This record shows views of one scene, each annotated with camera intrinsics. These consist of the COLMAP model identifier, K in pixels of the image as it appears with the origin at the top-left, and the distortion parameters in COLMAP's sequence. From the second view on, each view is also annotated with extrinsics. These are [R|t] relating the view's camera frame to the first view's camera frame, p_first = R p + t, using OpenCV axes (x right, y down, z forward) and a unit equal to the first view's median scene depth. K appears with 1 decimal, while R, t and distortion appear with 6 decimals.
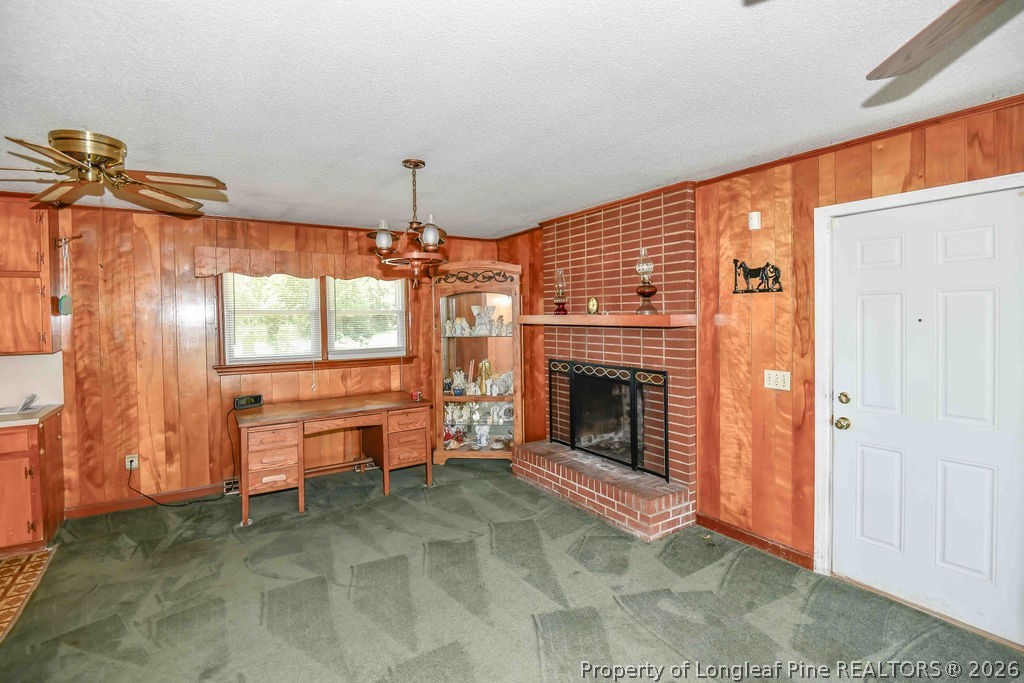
lens RADIAL K [[485.5, 0, 515.8], [0, 485.5, 325.0], [0, 0, 1]] dist [-0.013374, -0.004295]
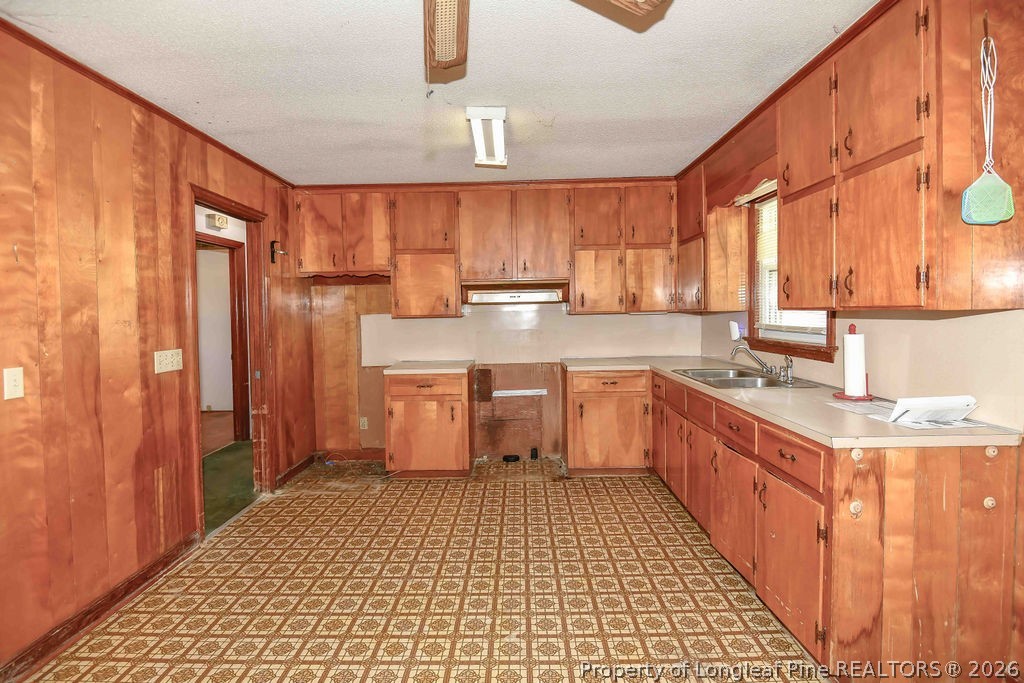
lens RADIAL K [[485.5, 0, 519.6], [0, 485.5, 325.5], [0, 0, 1]] dist [-0.013374, -0.004295]
pose [[-0.551378, 0.045399, -0.833019, -0.336599], [0.005103, 0.998683, 0.051050, 0.042855], [0.834240, 0.023897, -0.550884, 0.825701]]
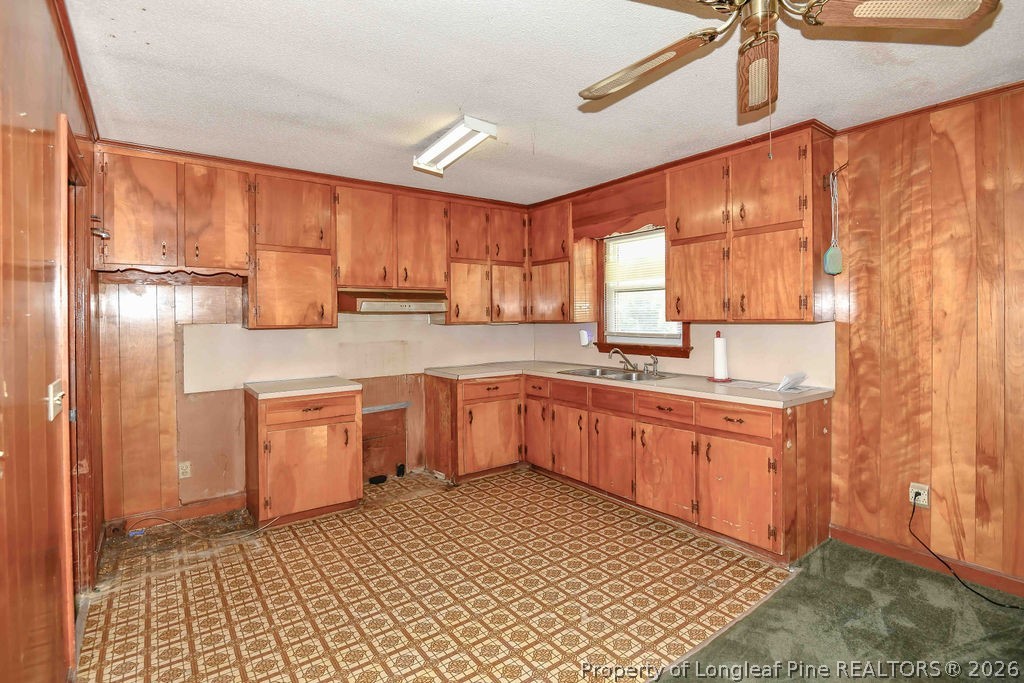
lens RADIAL K [[485.5, 0, 518.4], [0, 485.5, 321.4], [0, 0, 1]] dist [-0.013374, -0.004295]
pose [[0.066650, 0.015835, -0.997651, -0.192788], [-0.013707, 0.999794, 0.014954, 0.047486], [0.997682, 0.012678, 0.066854, 0.417834]]
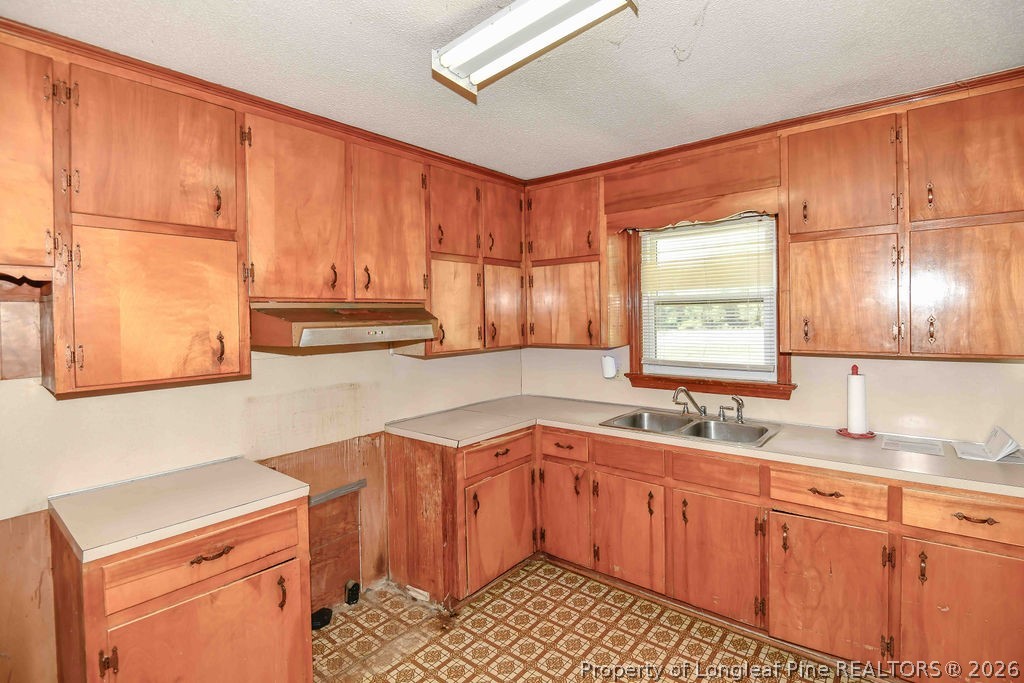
lens RADIAL K [[485.5, 0, 513.6], [0, 485.5, 321.3], [0, 0, 1]] dist [-0.013374, -0.004295]
pose [[0.299257, 0.016095, -0.954037, -0.591109], [-0.006934, 0.999868, 0.014694, 0.011624], [0.954147, 0.002218, 0.299329, 0.240942]]
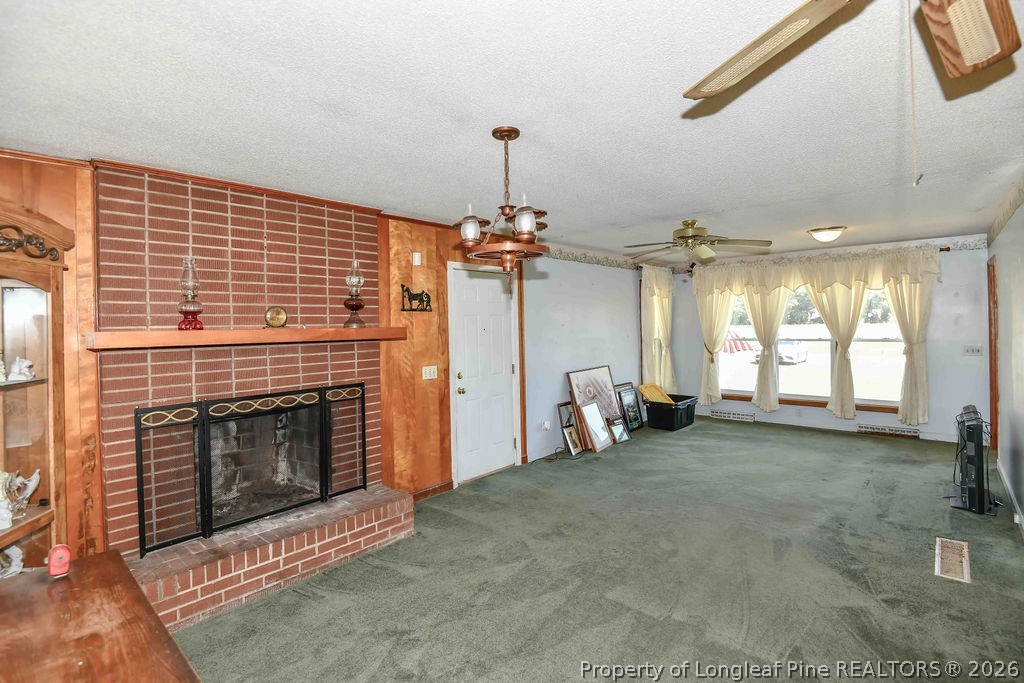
lens RADIAL K [[485.5, 0, 514.2], [0, 485.5, 323.8], [0, 0, 1]] dist [-0.013374, -0.004295]
pose [[-0.267999, 0.016393, 0.963280, -0.731863], [0.040994, 0.999144, -0.005598, -0.010520], [-0.962547, 0.037988, -0.268442, 0.905322]]
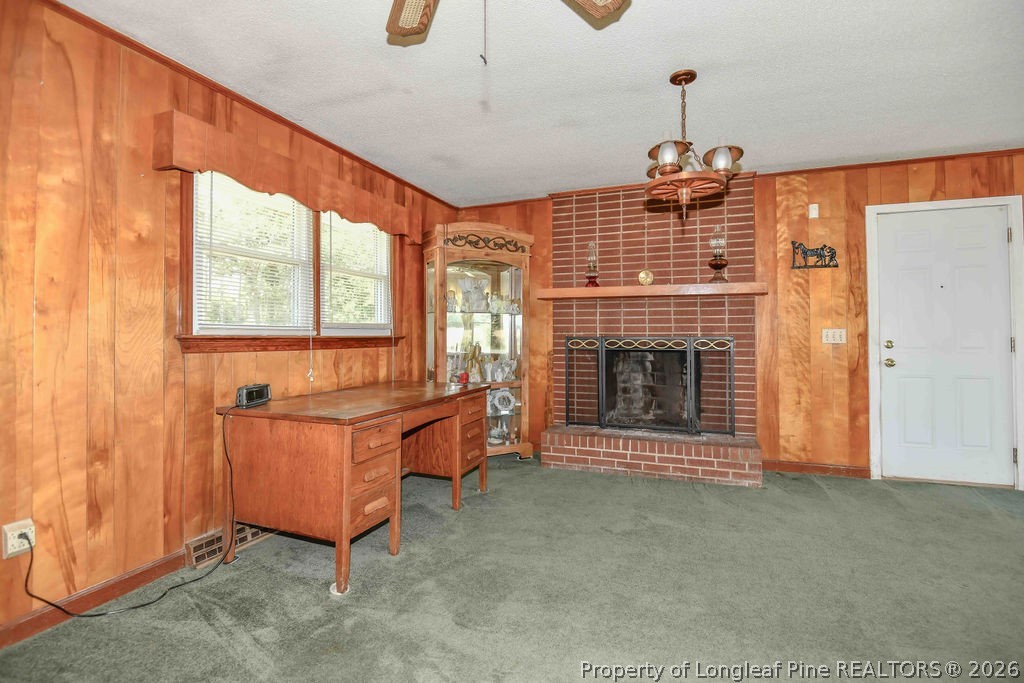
lens RADIAL K [[485.5, 0, 512.8], [0, 485.5, 325.7], [0, 0, 1]] dist [-0.013374, -0.004295]
pose [[0.809733, 0.022411, 0.586371, -0.710835], [0.002193, 0.999148, -0.041215, 0.108250], [-0.586795, 0.034659, 0.808994, 0.369641]]
